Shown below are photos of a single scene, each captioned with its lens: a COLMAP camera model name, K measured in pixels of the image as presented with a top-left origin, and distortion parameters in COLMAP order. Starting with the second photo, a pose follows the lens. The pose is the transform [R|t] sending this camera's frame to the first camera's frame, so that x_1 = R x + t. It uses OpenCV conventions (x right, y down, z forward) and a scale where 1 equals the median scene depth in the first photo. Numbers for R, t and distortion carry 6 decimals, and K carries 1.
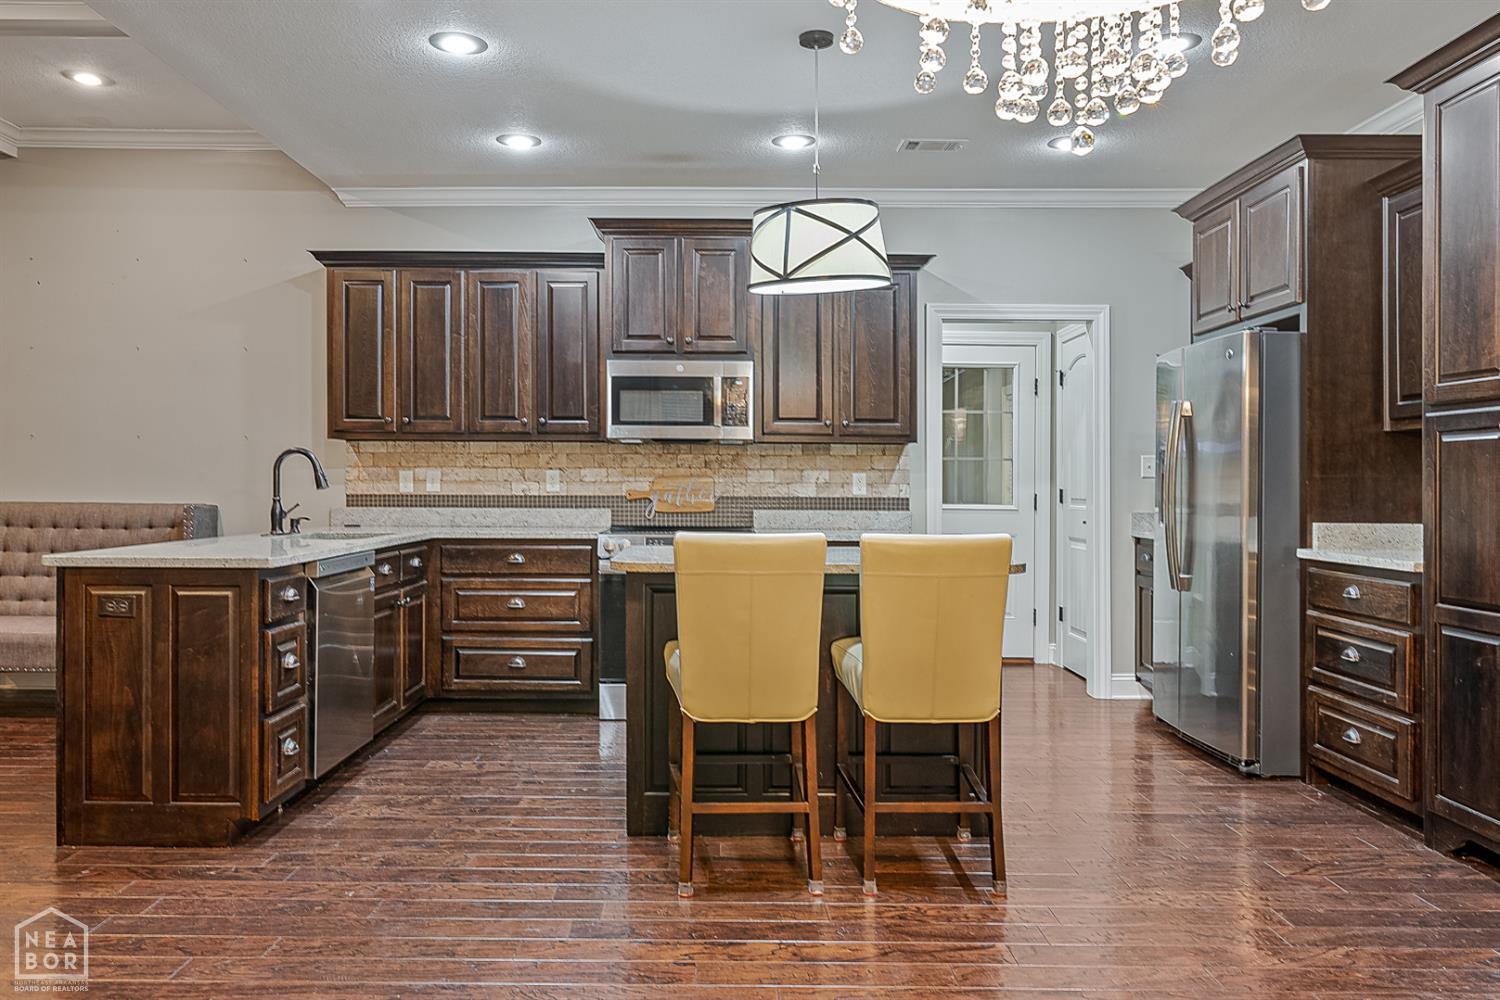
lens RADIAL K [[1137.1, 0, 738.5], [0, 1137.1, 491.2], [0, 0, 1]] dist [-0.004165, 0.012812]
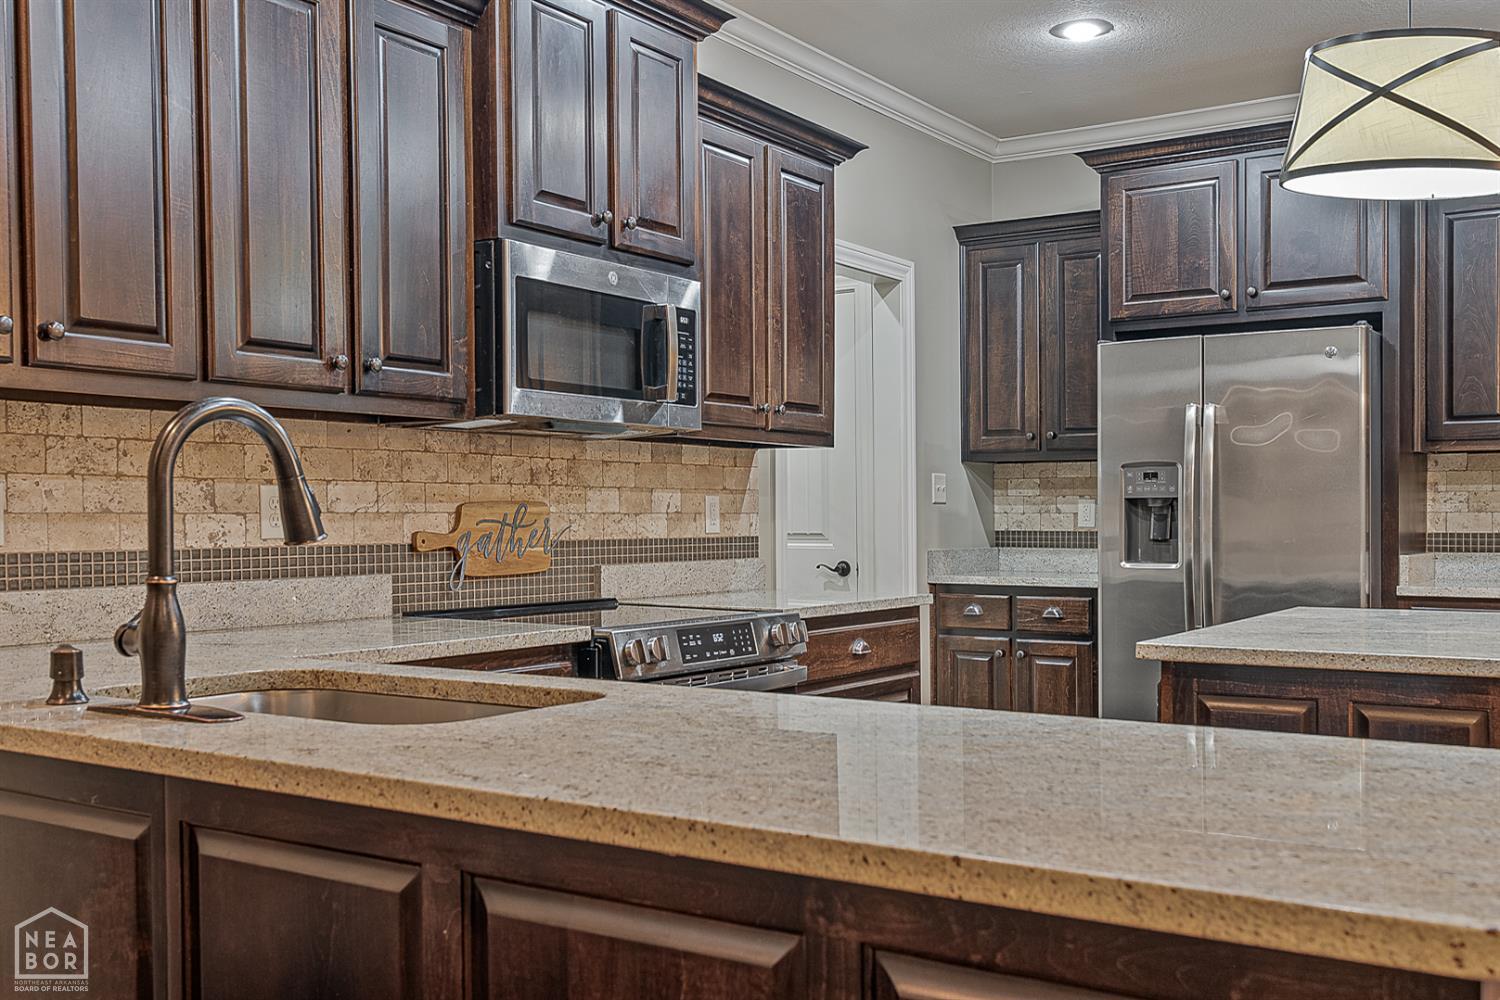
lens RADIAL K [[1468.1, 0, 782.7], [0, 1468.1, 539.4], [0, 0, 1]] dist [0.001825, 0.000000]
pose [[0.556683, -0.020771, 0.830465, -0.533493], [0.011034, 0.999784, 0.017610, -0.006969], [-0.830652, -0.000640, 0.556792, 0.592176]]
